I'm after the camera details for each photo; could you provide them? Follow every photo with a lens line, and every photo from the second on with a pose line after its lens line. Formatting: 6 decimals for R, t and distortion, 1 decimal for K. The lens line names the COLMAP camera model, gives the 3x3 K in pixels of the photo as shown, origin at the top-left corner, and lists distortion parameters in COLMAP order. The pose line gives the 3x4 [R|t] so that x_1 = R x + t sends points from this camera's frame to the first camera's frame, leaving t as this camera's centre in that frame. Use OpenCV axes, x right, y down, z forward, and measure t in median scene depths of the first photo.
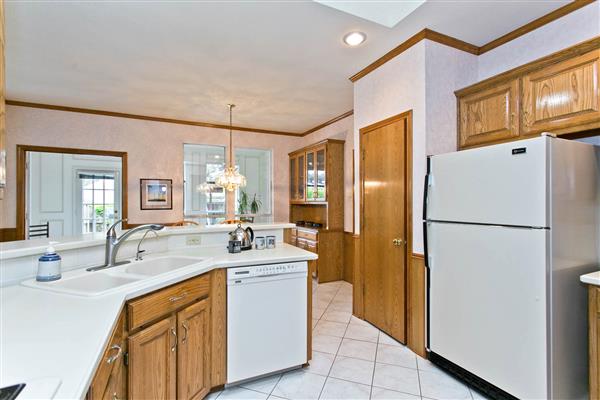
lens RADIAL K [[283.3, 0, 298.6], [0, 283.3, 201.6], [0, 0, 1]] dist [0.001568, 0.000242]
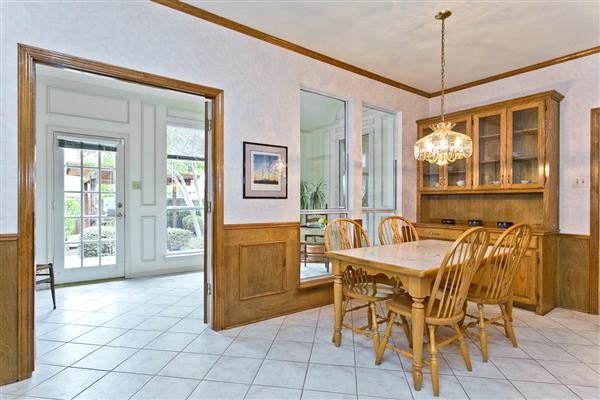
lens RADIAL K [[312.4, 0, 286.3], [0, 312.4, 201.7], [0, 0, 1]] dist [-0.001070, -0.000107]
pose [[0.982177, 0.007551, 0.187809, -0.597472], [-0.007977, 0.999967, 0.001515, 0.034327], [-0.187791, -0.002986, 0.982204, 0.397778]]
